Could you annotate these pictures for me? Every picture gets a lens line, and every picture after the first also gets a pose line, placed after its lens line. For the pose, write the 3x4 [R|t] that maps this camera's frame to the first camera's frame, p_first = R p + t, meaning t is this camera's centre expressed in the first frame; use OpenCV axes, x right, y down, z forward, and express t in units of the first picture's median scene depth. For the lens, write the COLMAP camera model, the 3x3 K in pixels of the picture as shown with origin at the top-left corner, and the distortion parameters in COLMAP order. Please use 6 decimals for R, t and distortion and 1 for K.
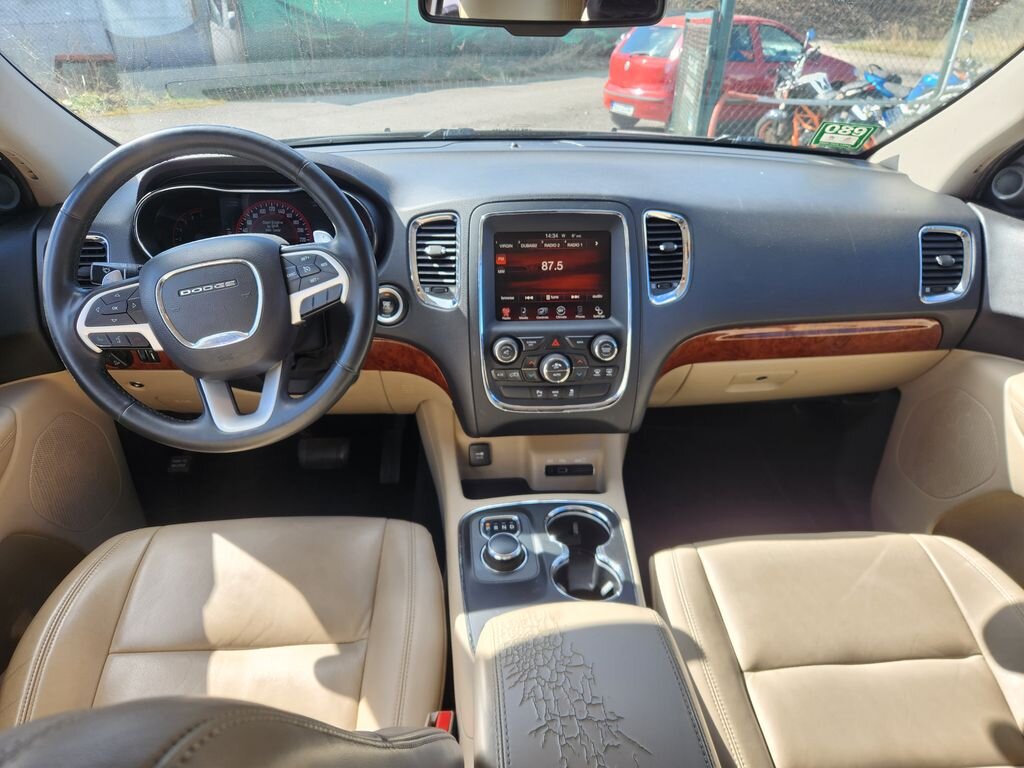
lens RADIAL K [[683.0, 0, 512.0], [0, 683.0, 384.0], [0, 0, 1]] dist [0.040345, -0.036032]
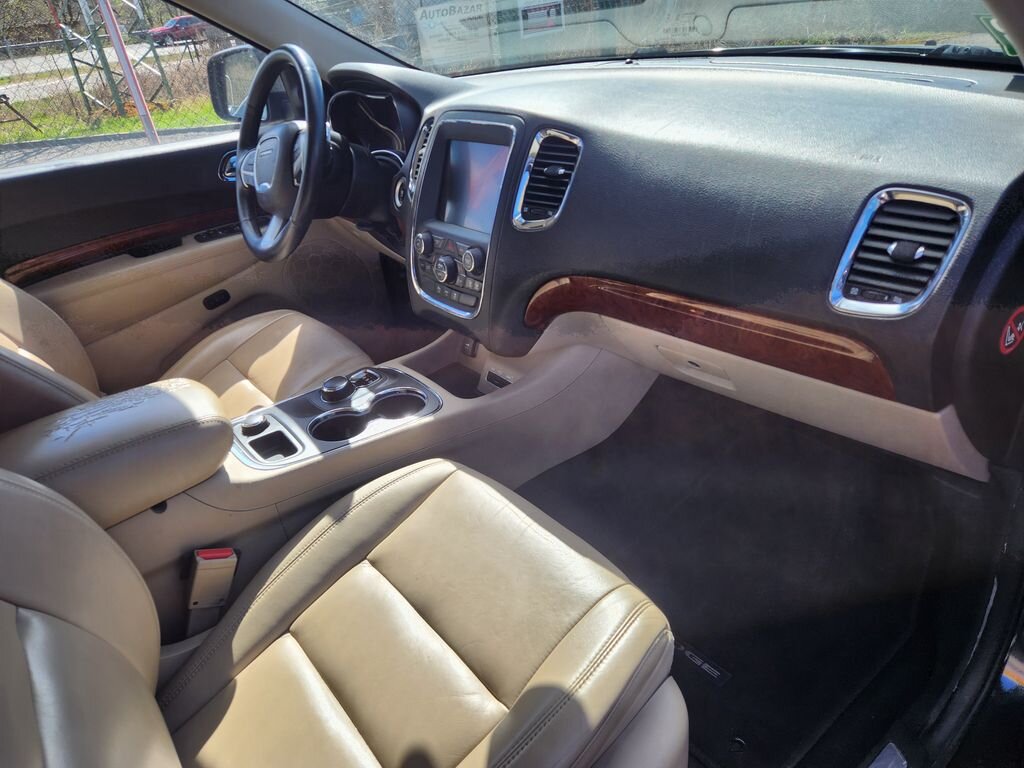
lens RADIAL K [[683.0, 0, 512.0], [0, 683.0, 384.0], [0, 0, 1]] dist [0.040345, -0.036032]
pose [[0.584389, 0.324996, -0.743551, 0.955827], [-0.335942, 0.930981, 0.142888, -0.042853], [0.738670, 0.166288, 0.653235, 0.386214]]
